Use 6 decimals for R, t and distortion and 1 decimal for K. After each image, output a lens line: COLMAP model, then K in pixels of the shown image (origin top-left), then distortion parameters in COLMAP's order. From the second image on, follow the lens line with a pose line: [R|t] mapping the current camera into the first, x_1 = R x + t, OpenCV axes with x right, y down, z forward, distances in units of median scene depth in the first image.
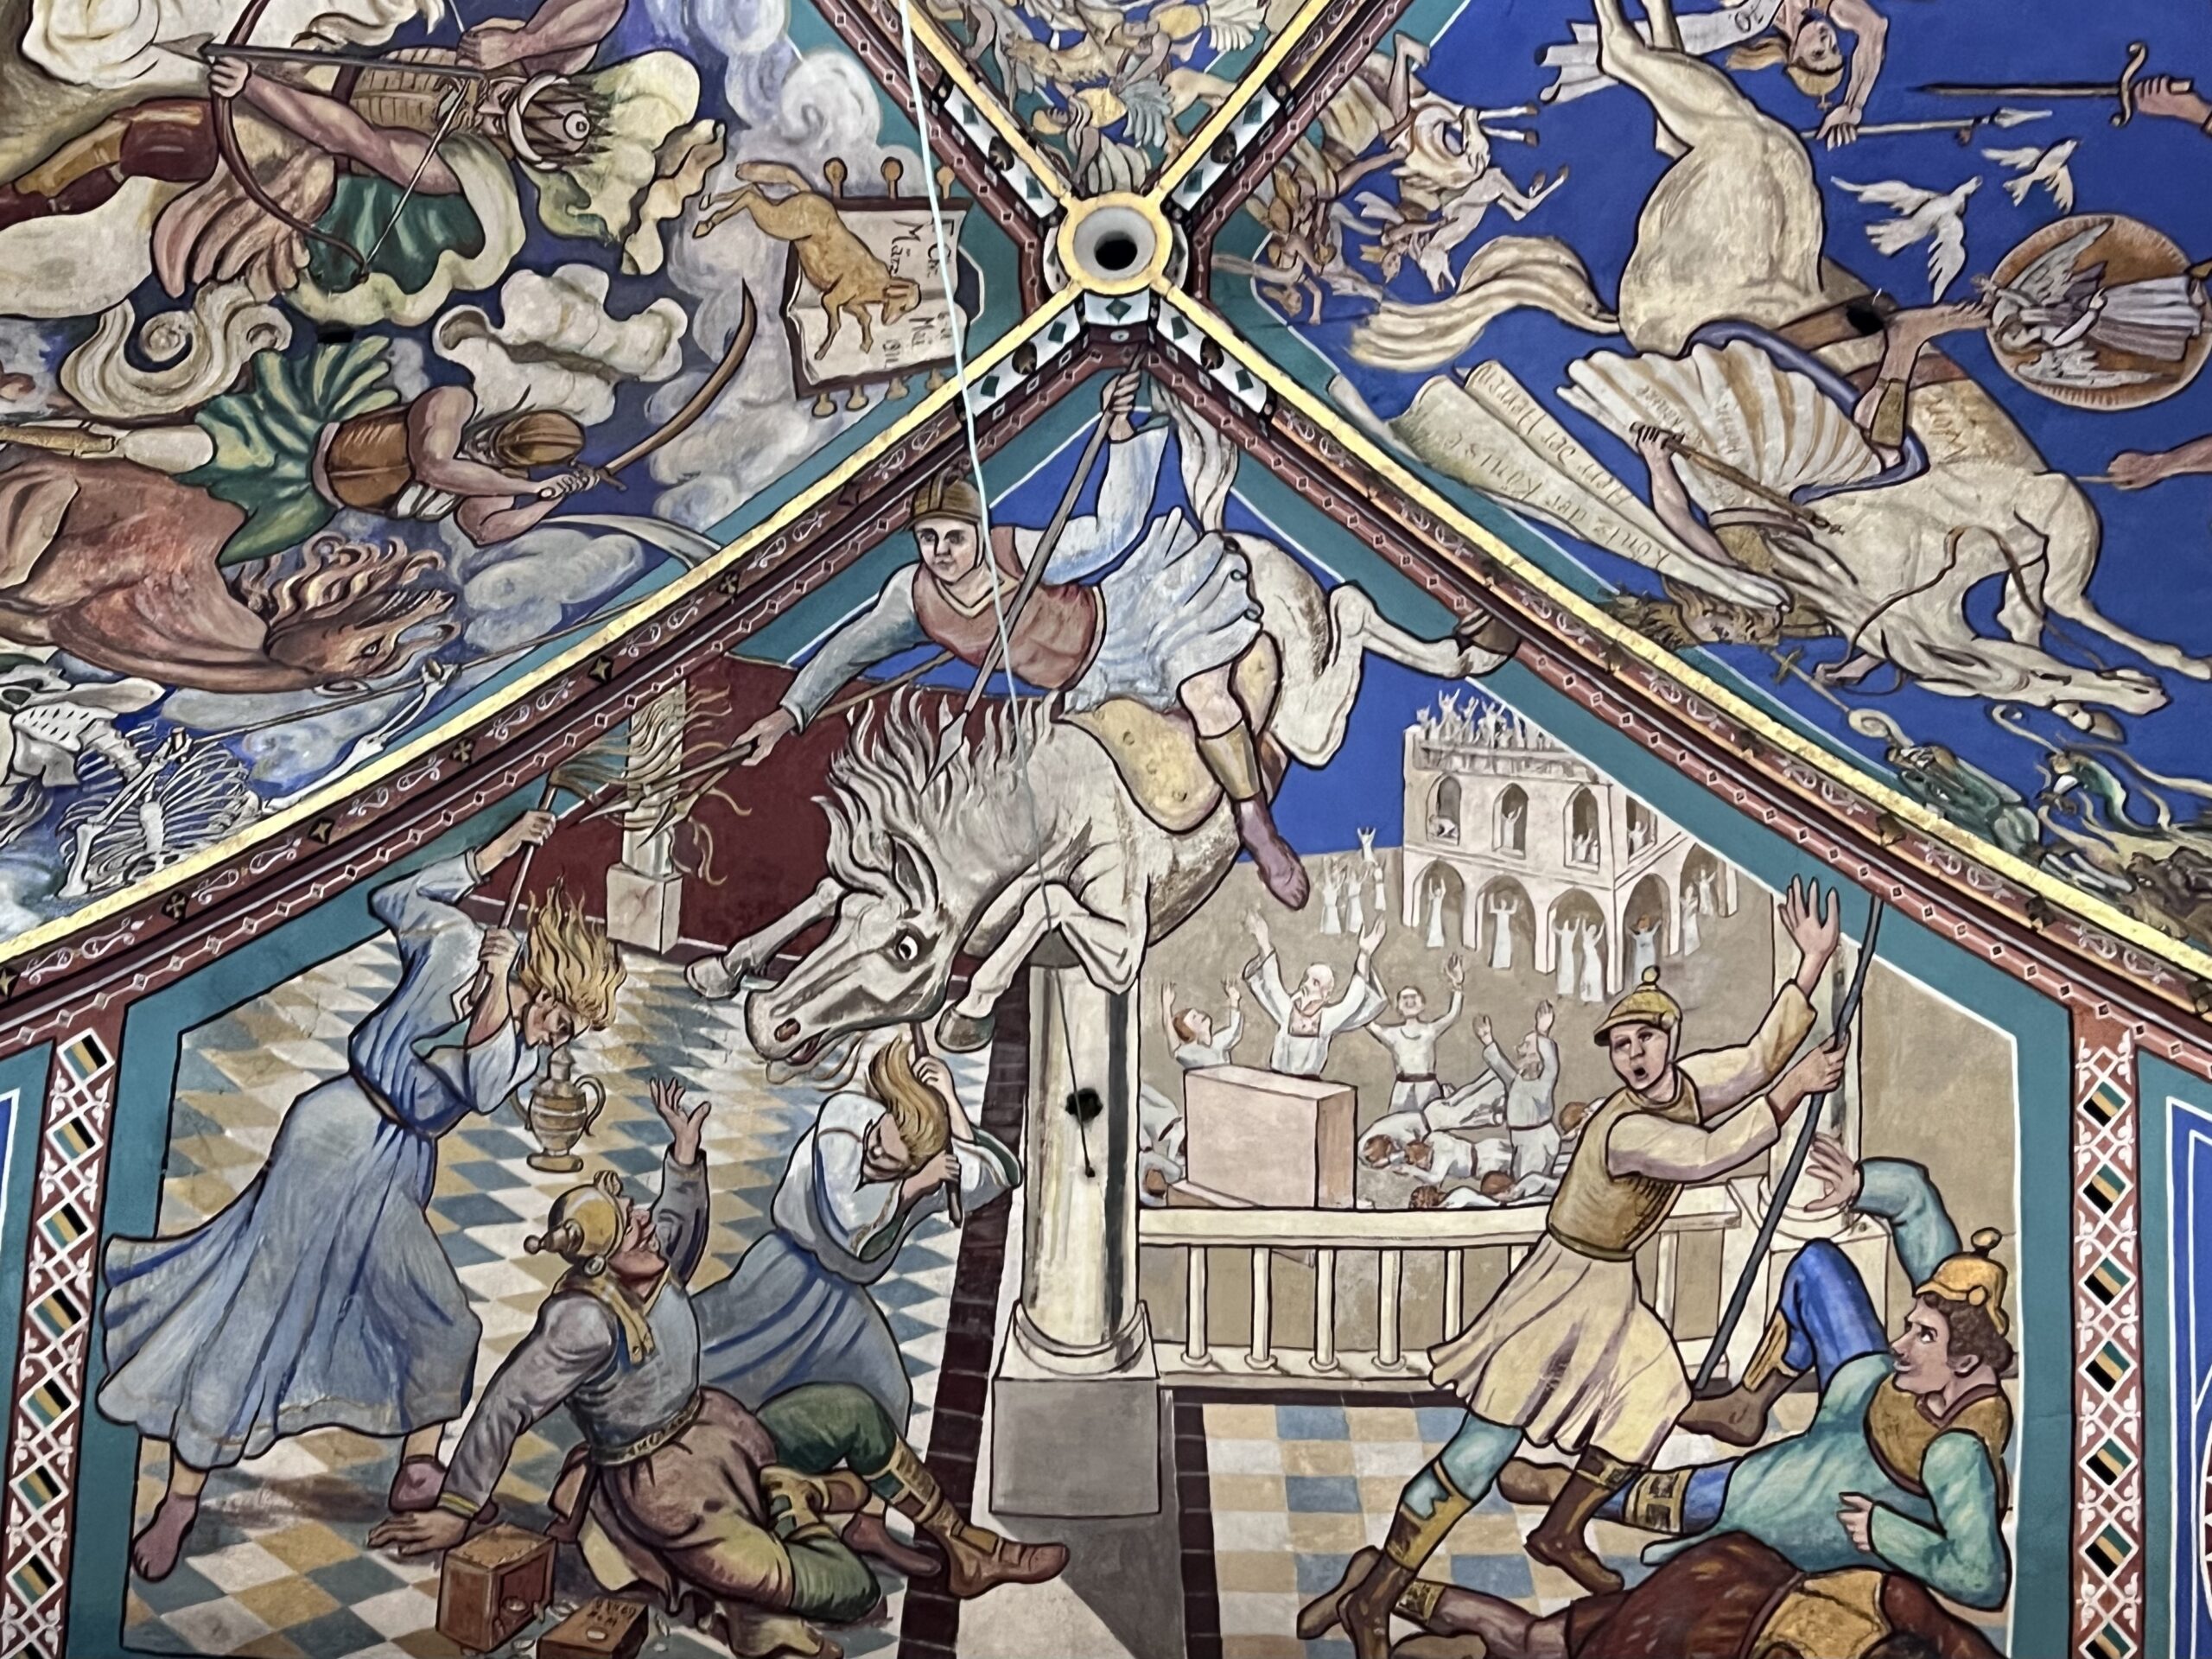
lens RADIAL K [[2947.8, 0, 1106.0], [0, 2947.8, 829.5], [0, 0, 1]] dist [0.003513, 0.001927]
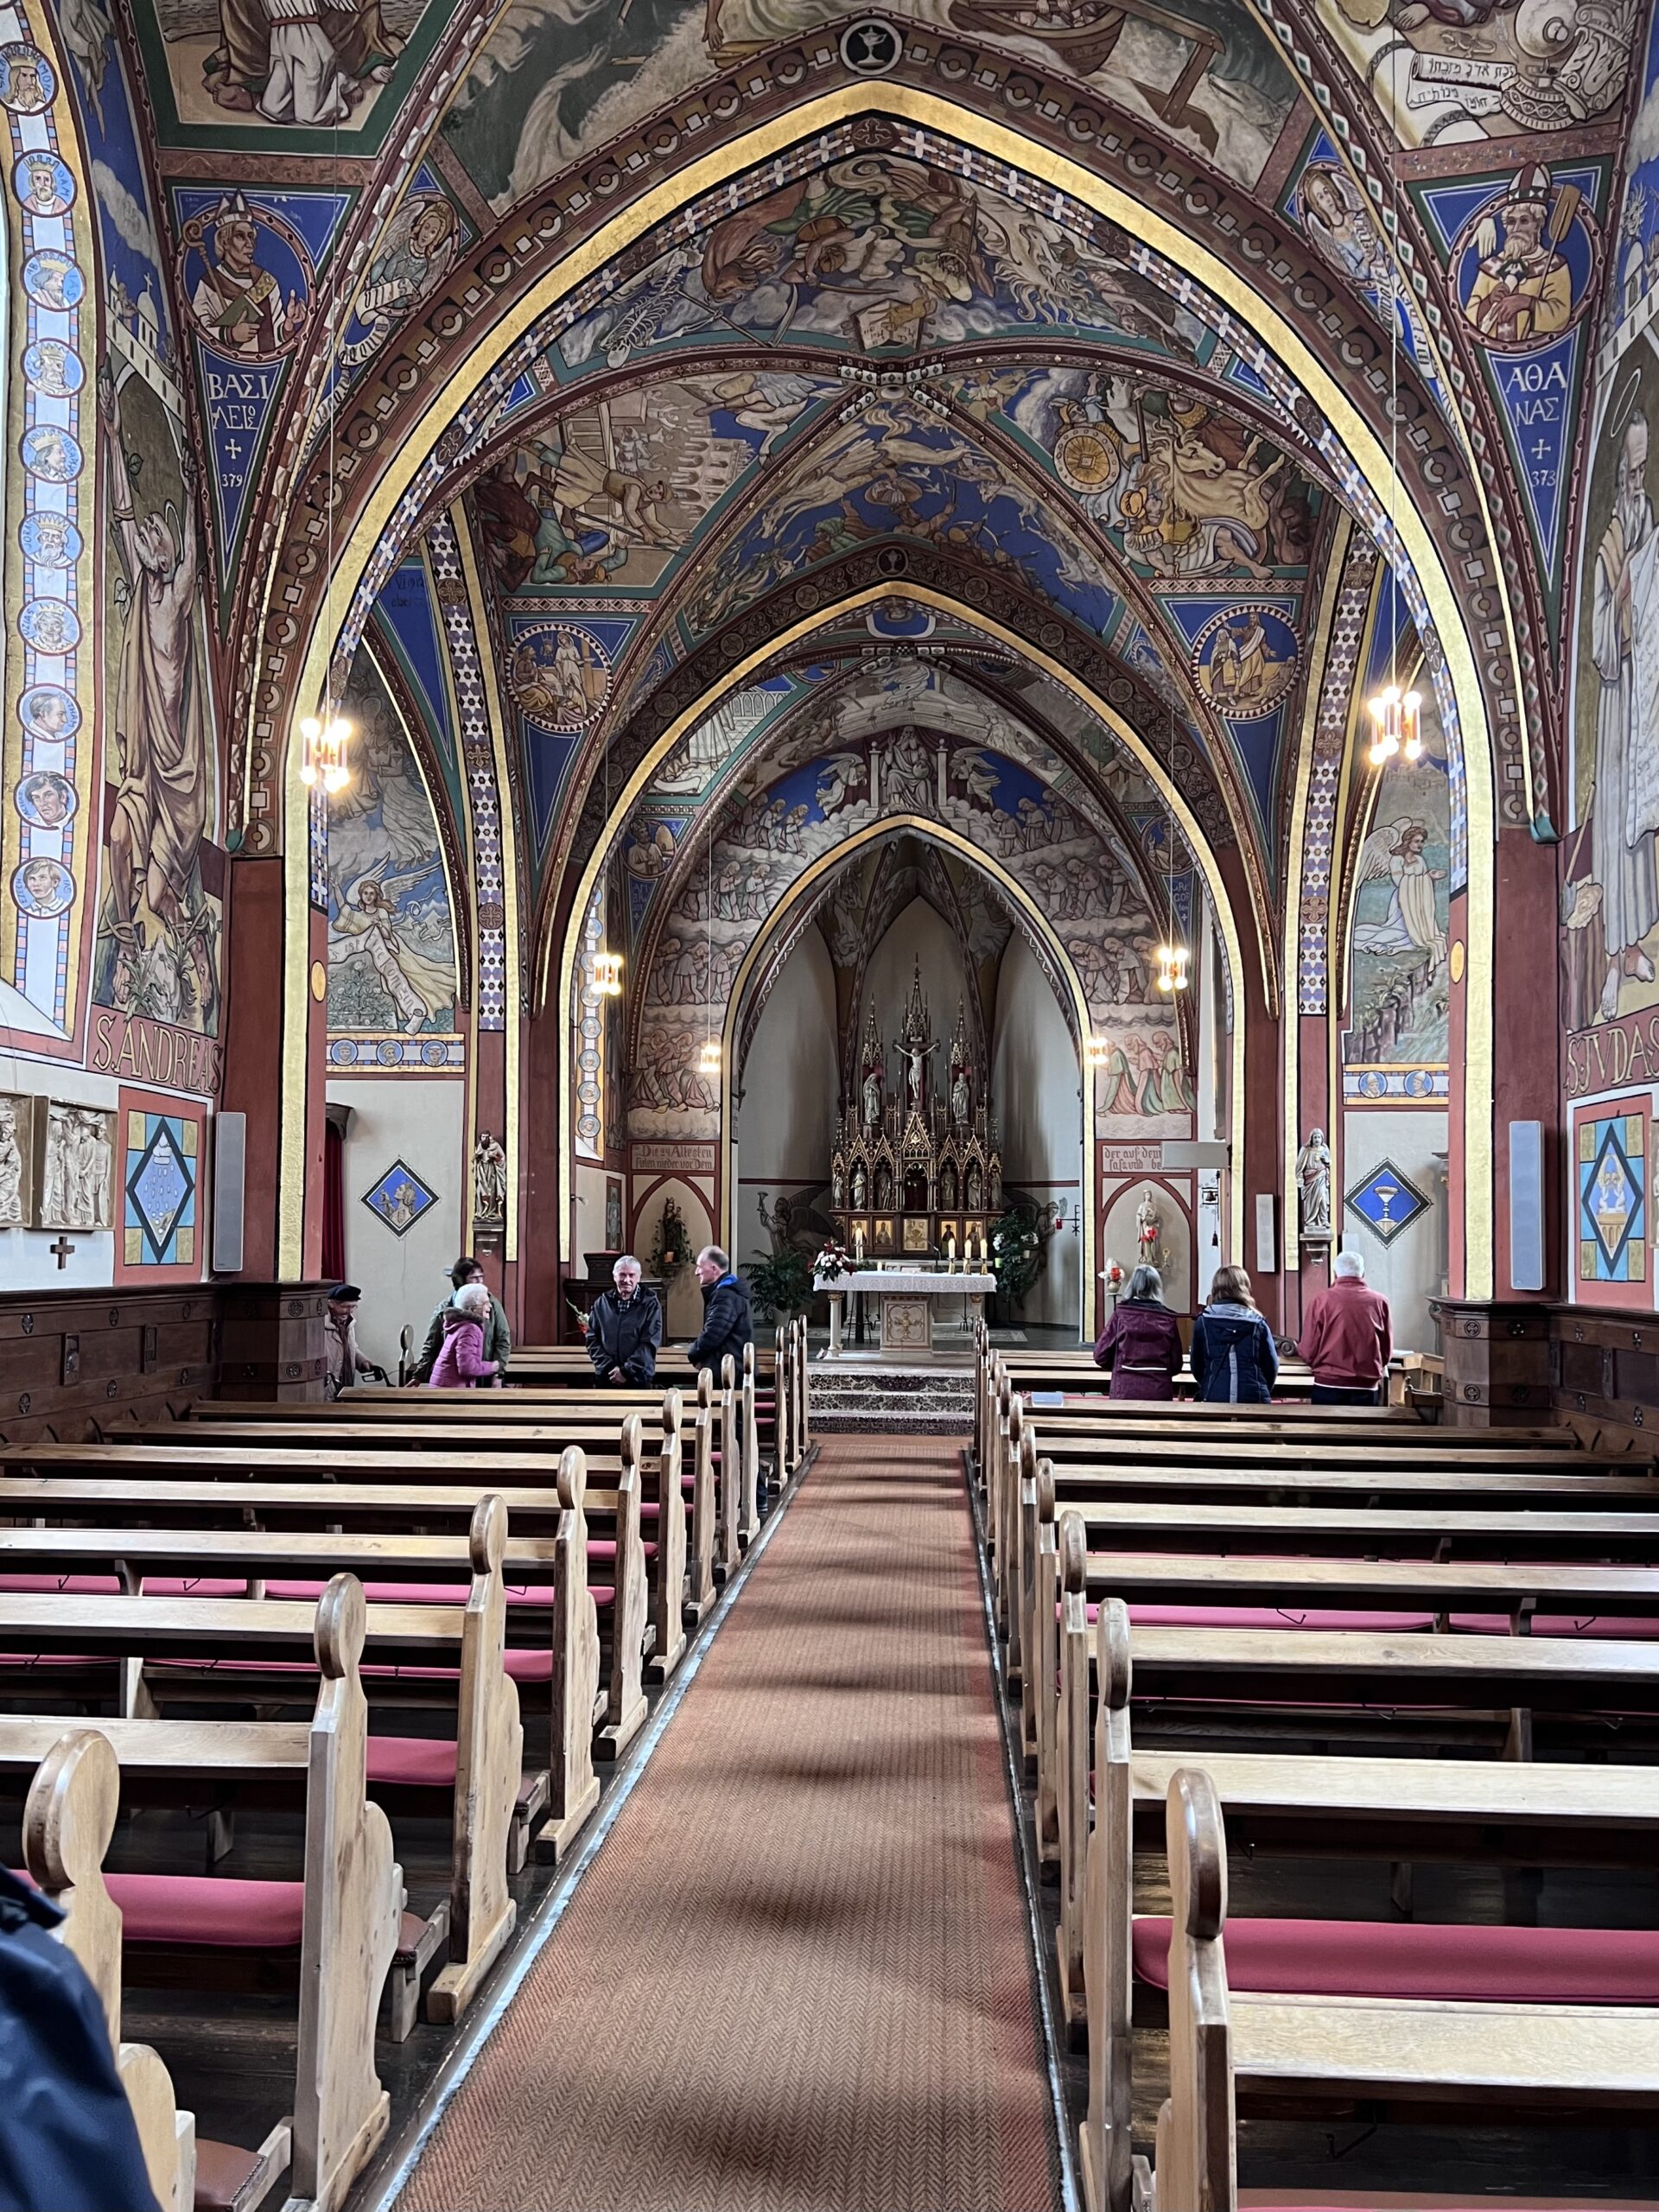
lens RADIAL K [[1676.0, 0, 829.5], [0, 1676.0, 1106.0], [0, 0, 1]] dist [0.000241, 0.000123]
pose [[0.032923, 0.153864, 0.987543, -1.946204], [-0.951391, -0.297910, 0.078134, -0.579516], [0.306221, -0.942112, 0.136576, -0.033027]]
